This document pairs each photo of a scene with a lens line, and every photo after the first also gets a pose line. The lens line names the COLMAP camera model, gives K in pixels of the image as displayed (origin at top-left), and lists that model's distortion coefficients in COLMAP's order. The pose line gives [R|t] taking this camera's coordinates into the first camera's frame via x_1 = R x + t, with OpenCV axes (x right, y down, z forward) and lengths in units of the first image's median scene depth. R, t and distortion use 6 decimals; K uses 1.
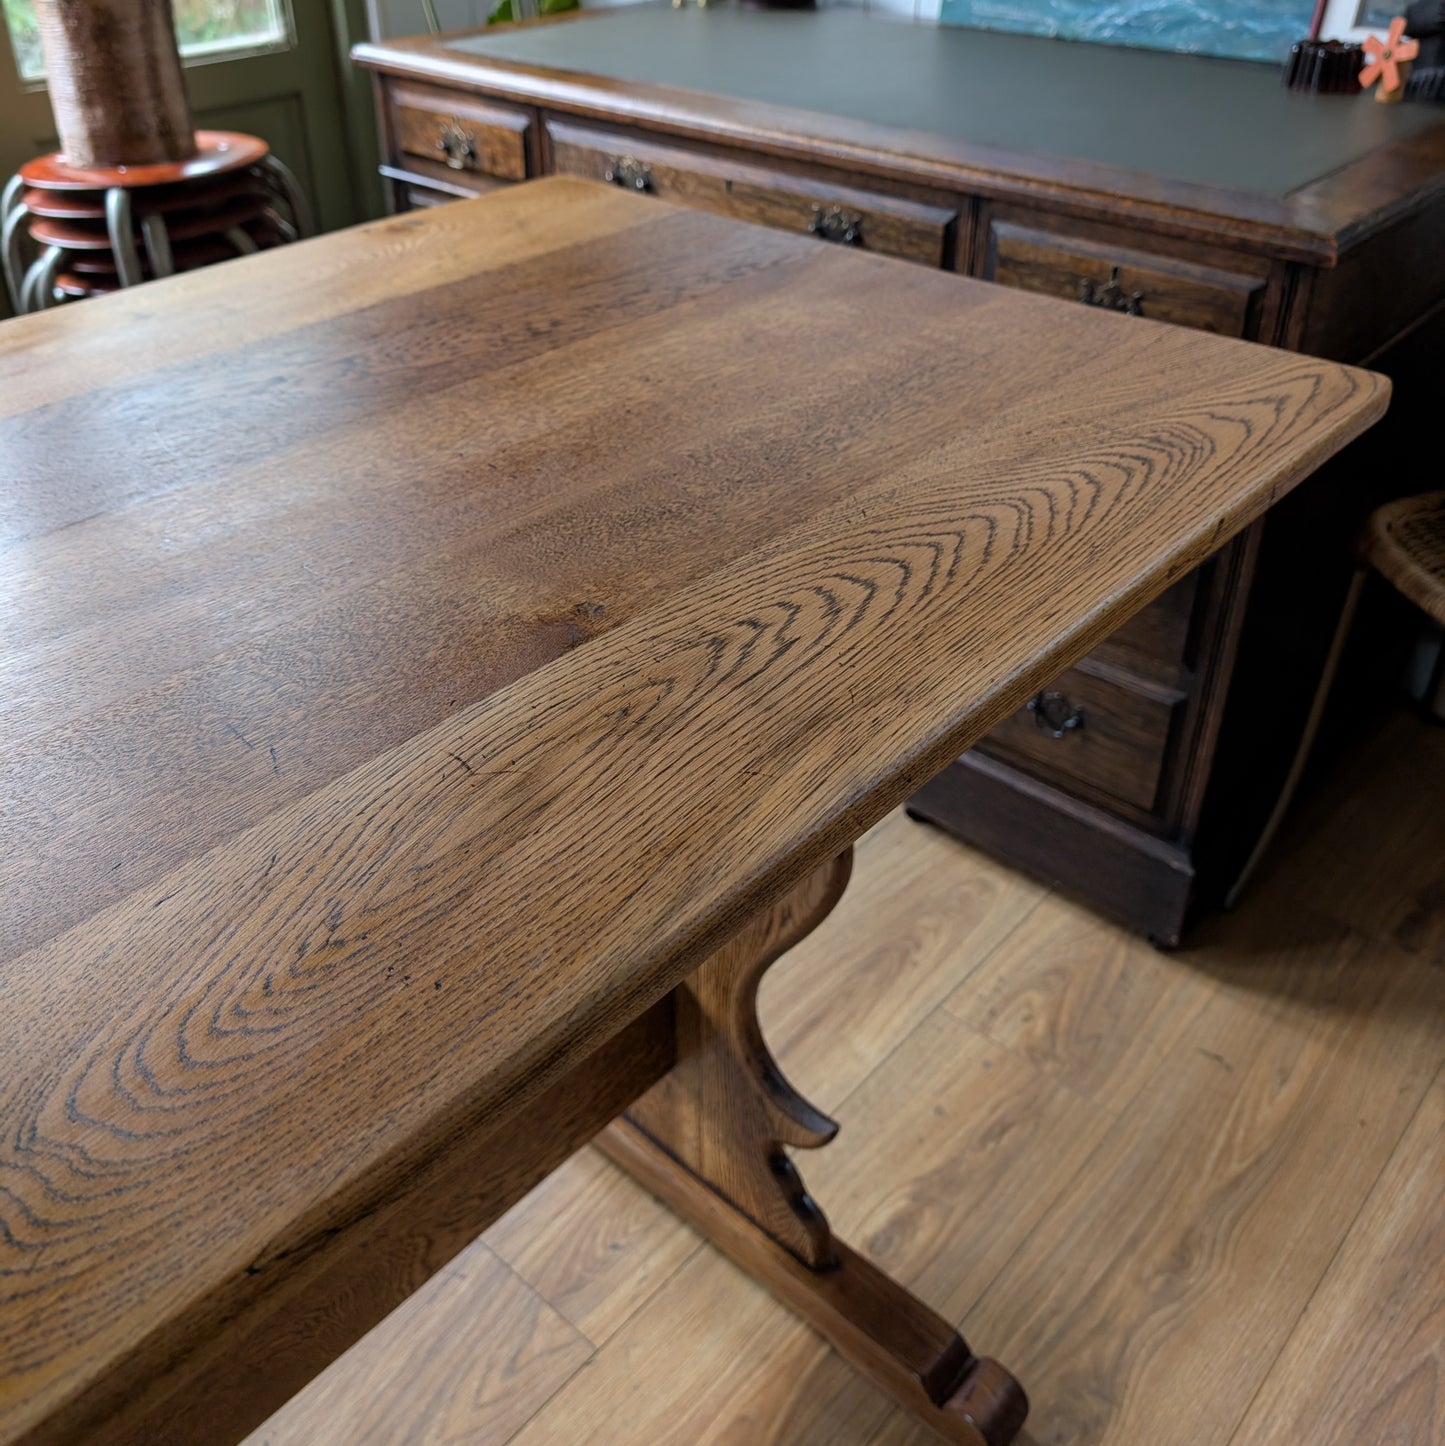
lens RADIAL K [[1389.5, 0, 723.5], [0, 1389.5, 592.5], [0, 0, 1]] dist [-0.008555, 0.008092]
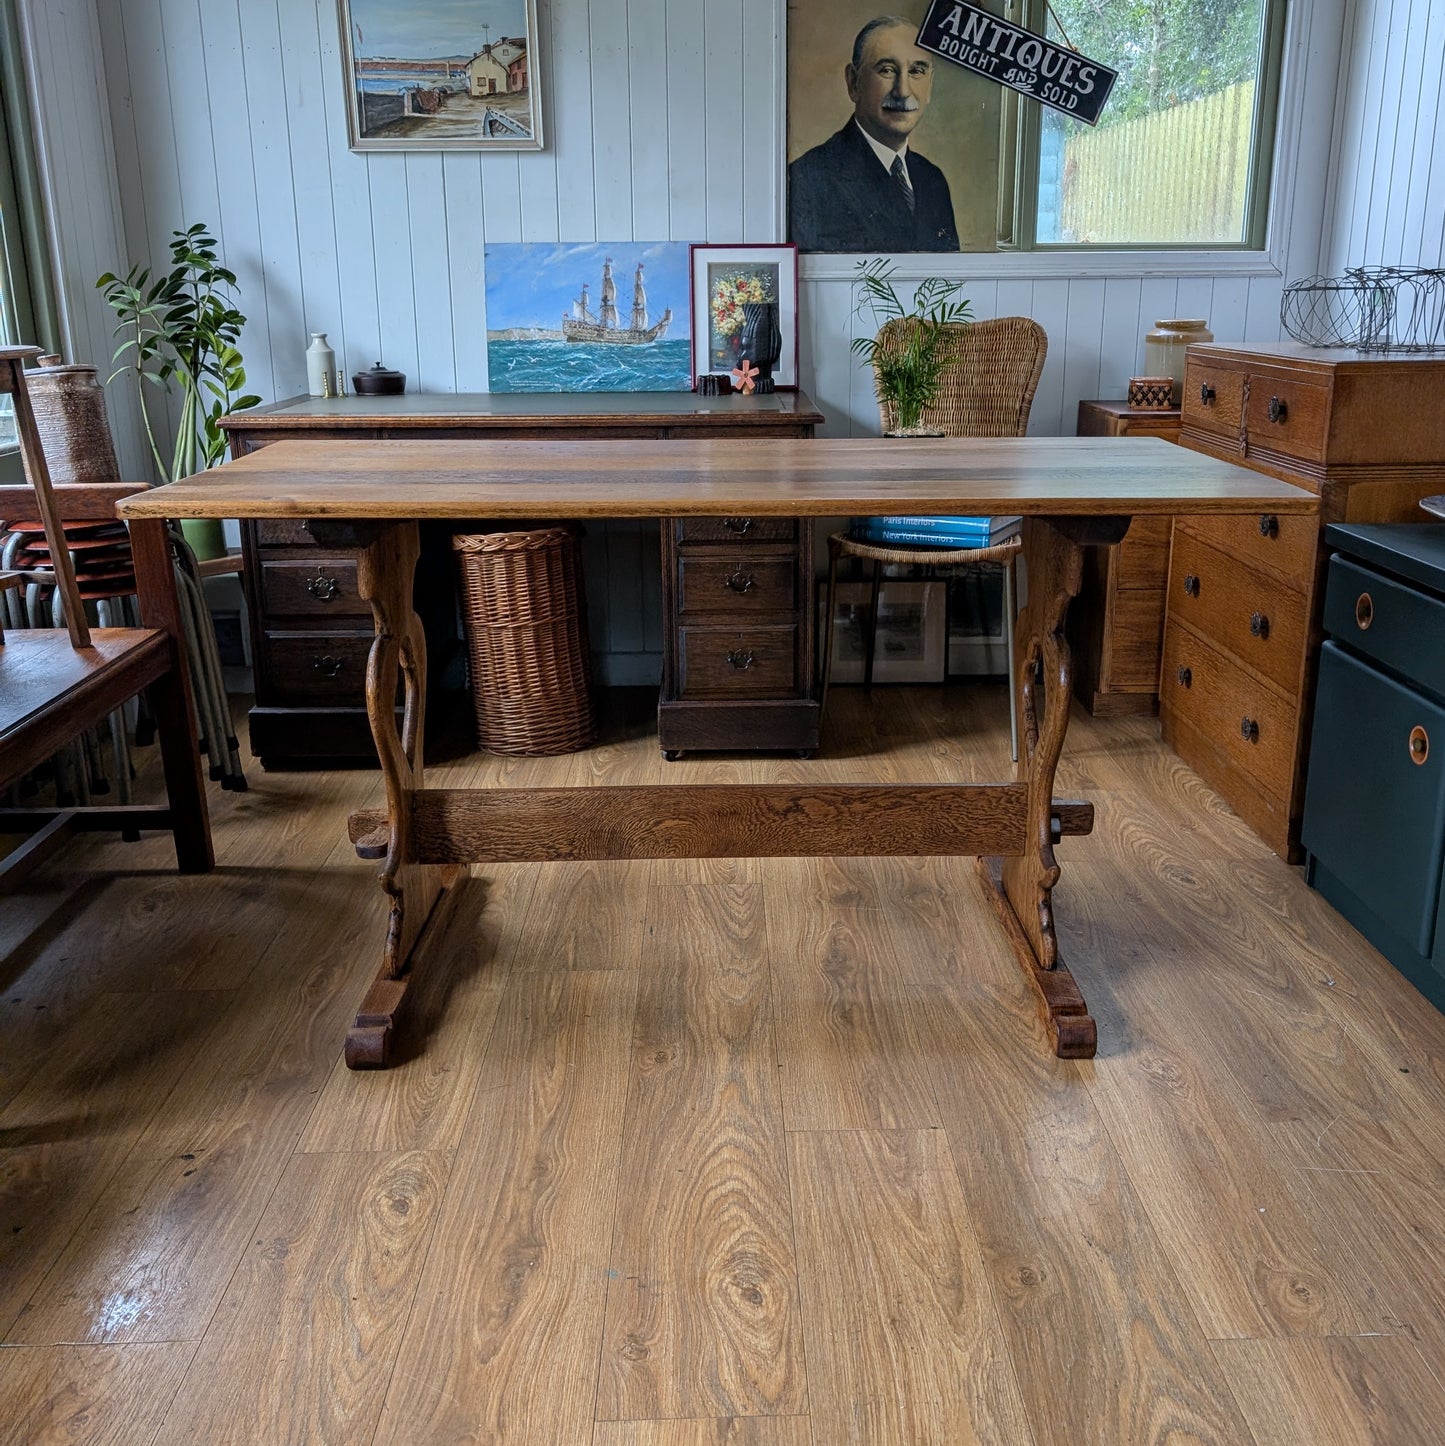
lens RADIAL K [[1444.3, 0, 750.9], [0, 1444.3, 695.7], [0, 0, 1]] dist [0.064155, -0.131052]
pose [[0.731151, -0.190404, 0.655107, -1.052583], [0.356036, 0.925617, -0.128338, 0.371553], [-0.581942, 0.327076, 0.744557, -0.559292]]
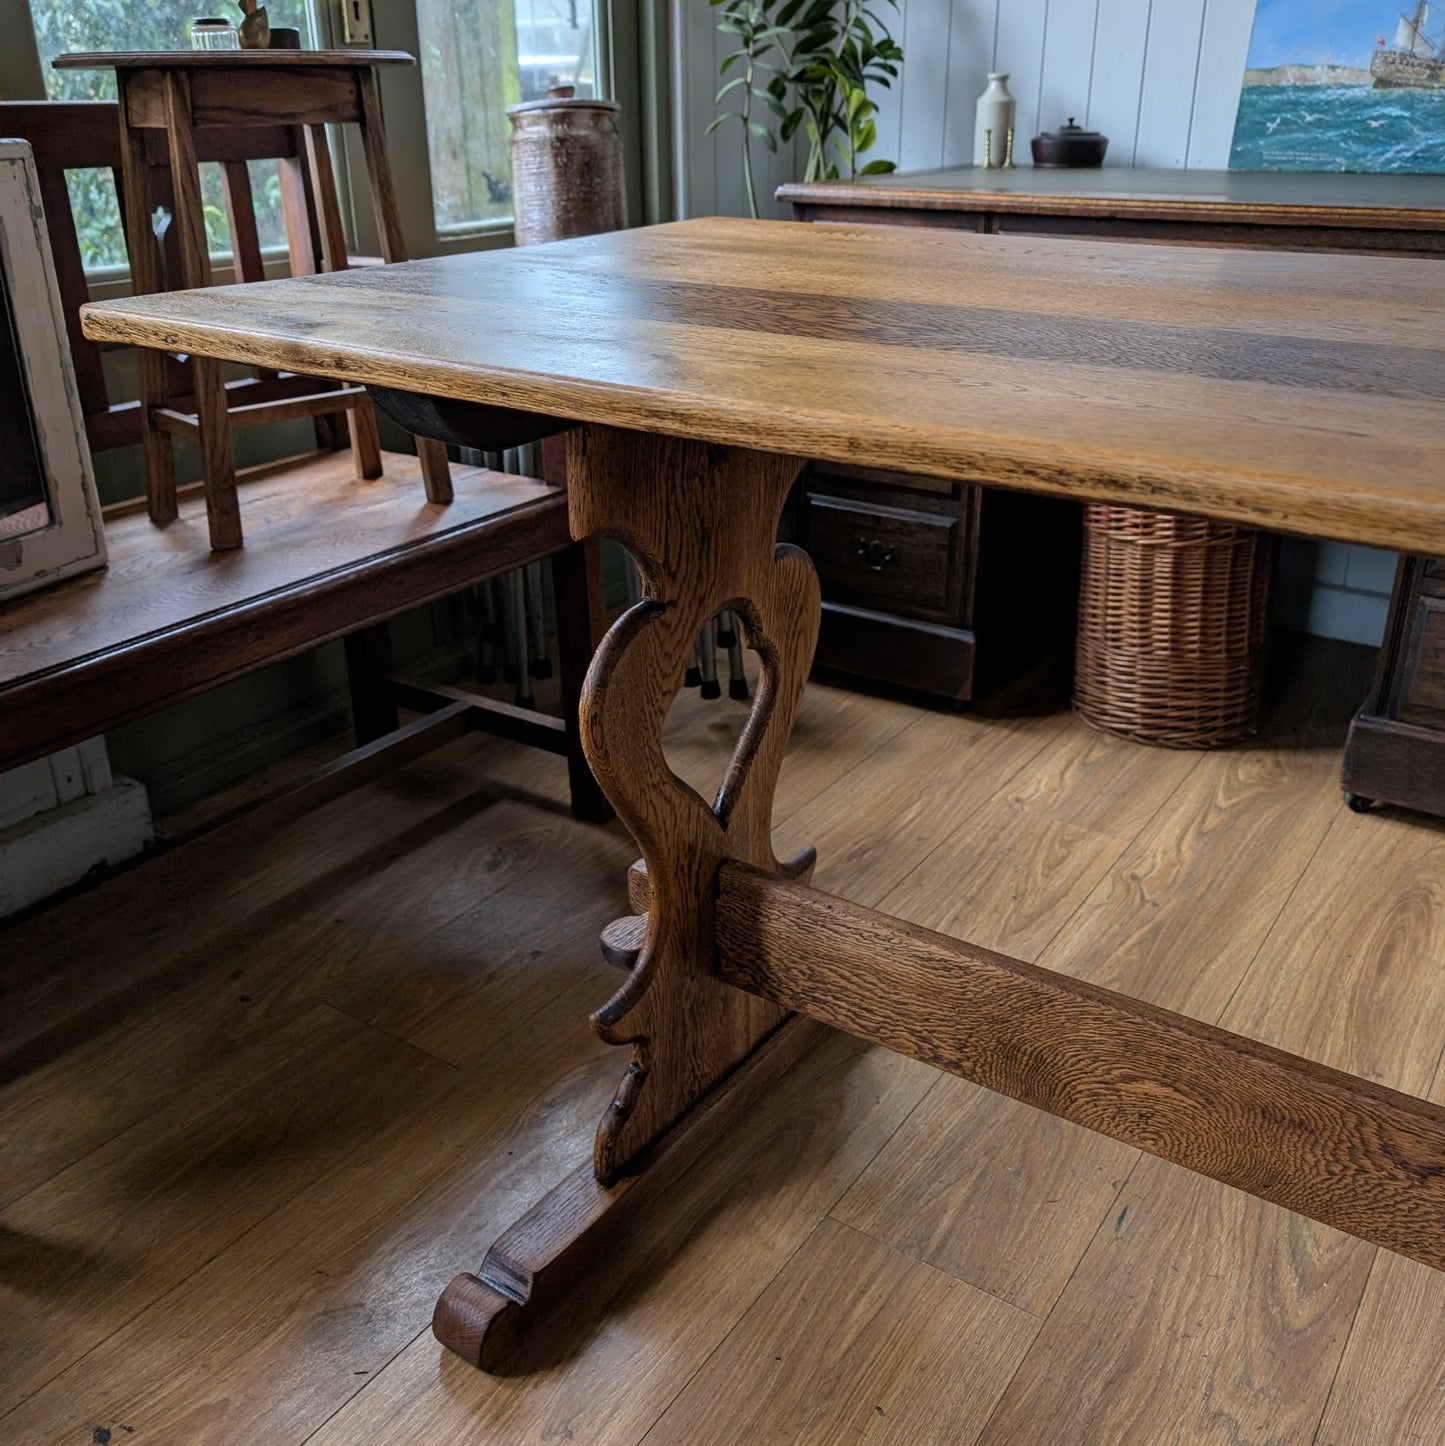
lens RADIAL K [[1389.5, 0, 730.5], [0, 1389.5, 683.5], [0, 0, 1]] dist [0.007387, -0.004929]
pose [[0.991853, -0.054477, 0.115153, -0.492695], [0.069333, 0.989189, -0.129223, 0.171500], [-0.106868, 0.136154, 0.984907, -0.079355]]
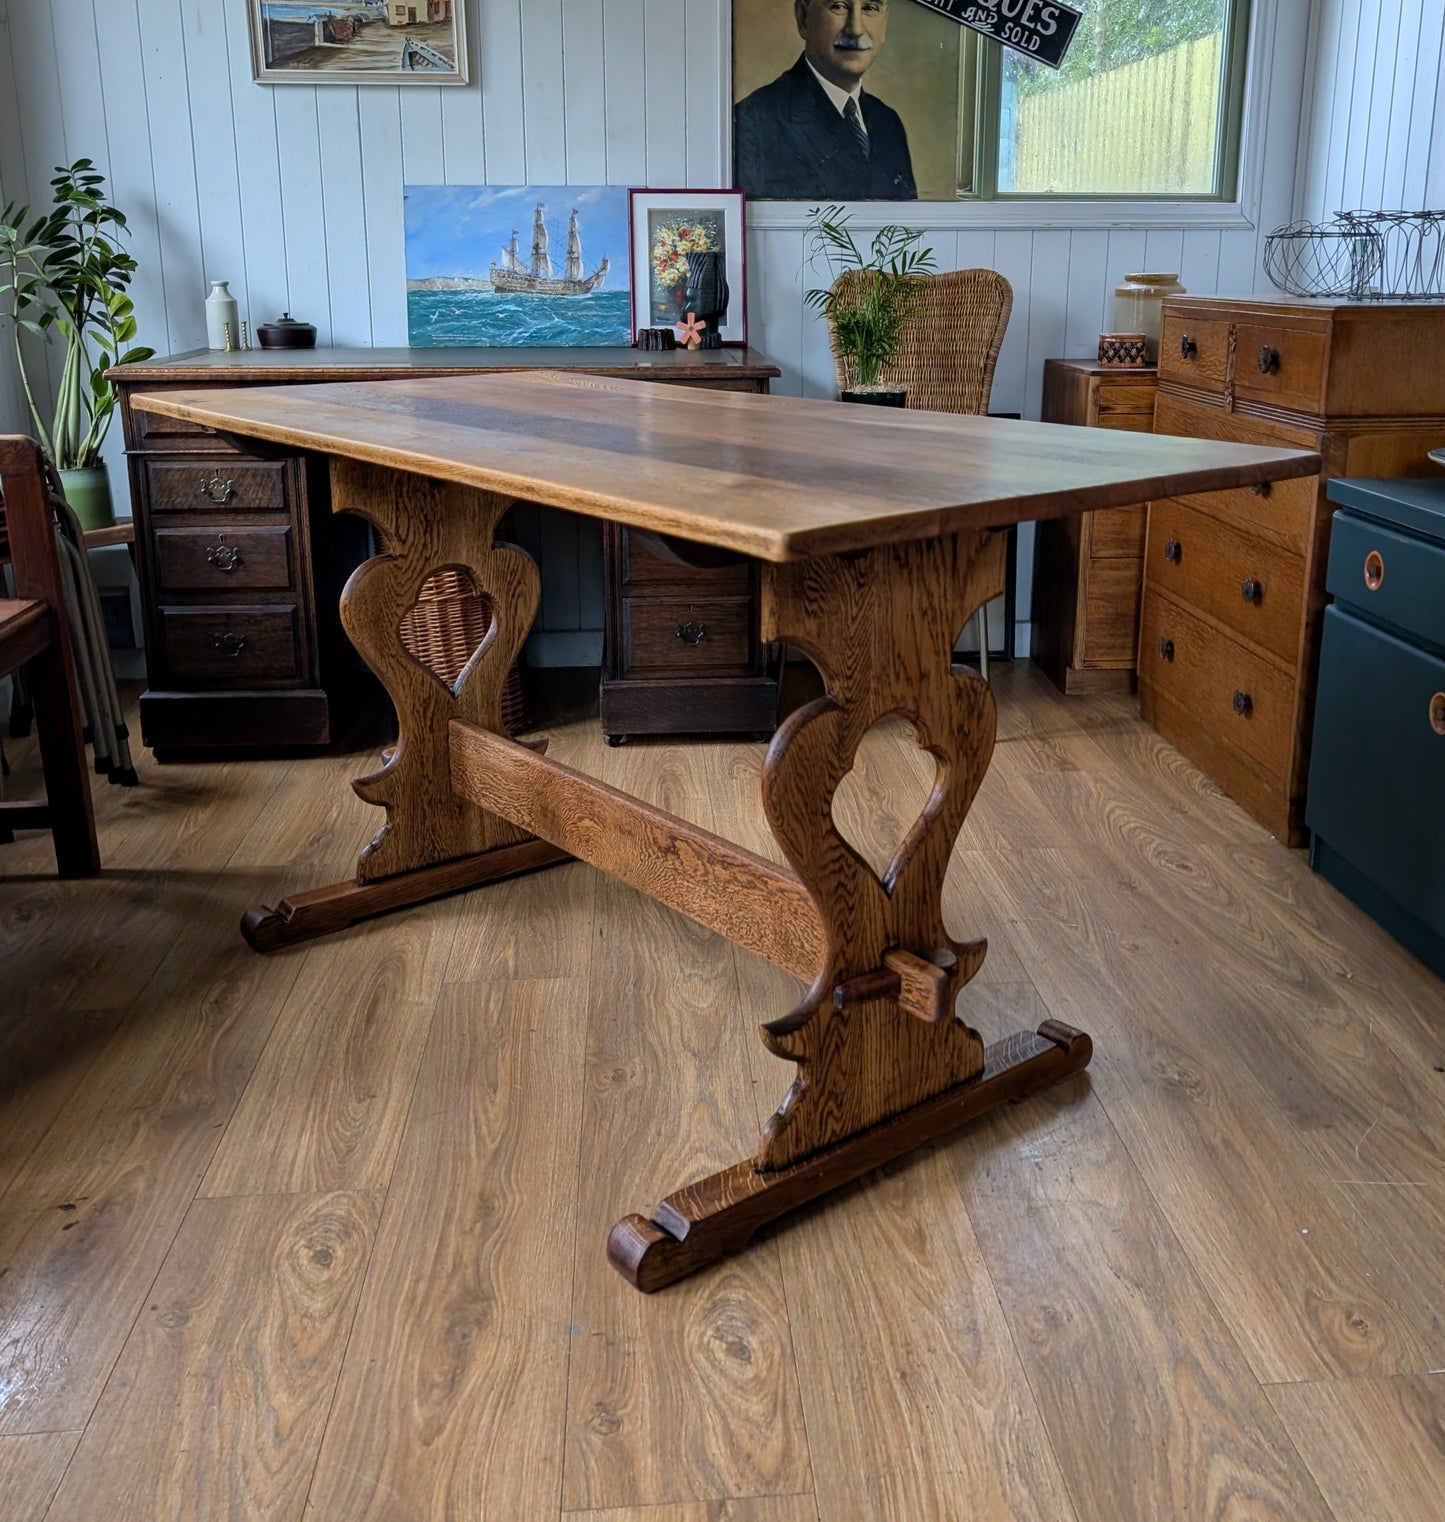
lens RADIAL K [[1514.2, 0, 767.4], [0, 1514.2, 646.2], [0, 0, 1]] dist [0.045135, -0.068993]
pose [[0.688835, -0.177253, 0.702914, -1.027109], [0.371797, 0.918787, -0.132660, 0.367751], [-0.622314, 0.352722, 0.698794, -0.476773]]
